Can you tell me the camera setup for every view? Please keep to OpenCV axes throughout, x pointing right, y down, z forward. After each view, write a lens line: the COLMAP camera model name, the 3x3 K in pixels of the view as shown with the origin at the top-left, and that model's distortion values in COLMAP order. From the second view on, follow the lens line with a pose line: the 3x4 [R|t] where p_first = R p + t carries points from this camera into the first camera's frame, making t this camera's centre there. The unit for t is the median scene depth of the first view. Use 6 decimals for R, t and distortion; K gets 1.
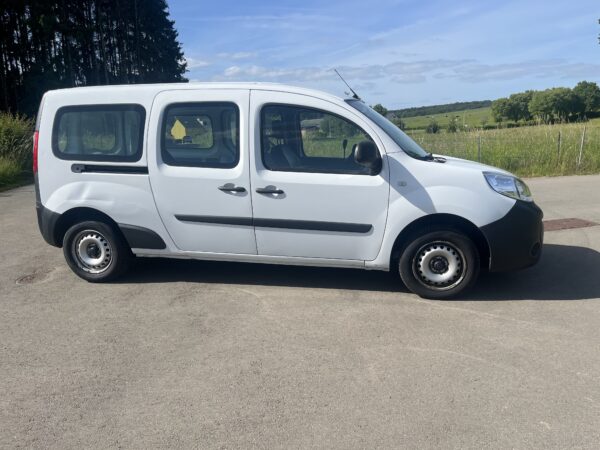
lens RADIAL K [[453.6, 0, 312.0], [0, 453.6, 229.8], [0, 0, 1]] dist [0.079970, -0.114159]
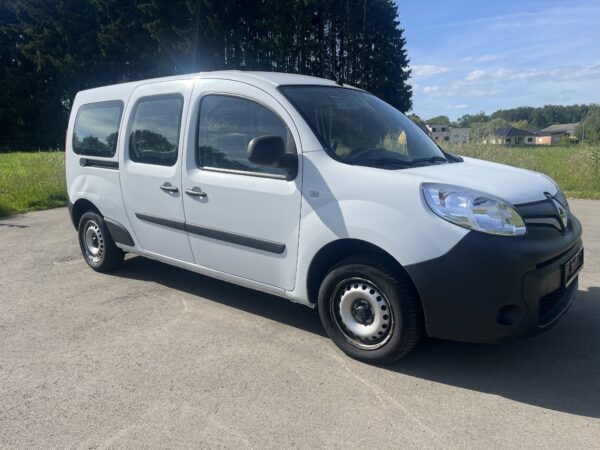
lens RADIAL K [[453.6, 0, 312.7], [0, 453.6, 231.9], [0, 0, 1]] dist [0.079970, -0.114159]
pose [[0.882216, 0.098150, -0.460502, 0.496411], [-0.102735, 0.994593, 0.015167, -0.046424], [0.459500, 0.033929, 0.887529, 0.317382]]
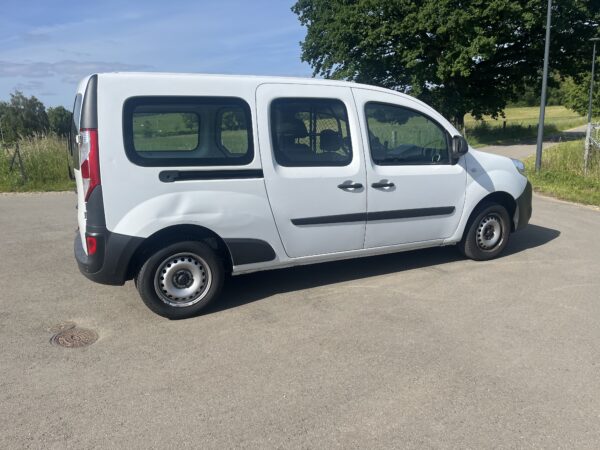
lens RADIAL K [[453.6, 0, 310.6], [0, 453.6, 228.2], [0, 0, 1]] dist [0.079970, -0.114159]
pose [[0.799781, -0.126955, 0.586714, -0.827162], [0.135314, 0.990353, 0.029842, -0.038515], [-0.584842, 0.055524, 0.809244, 0.242741]]
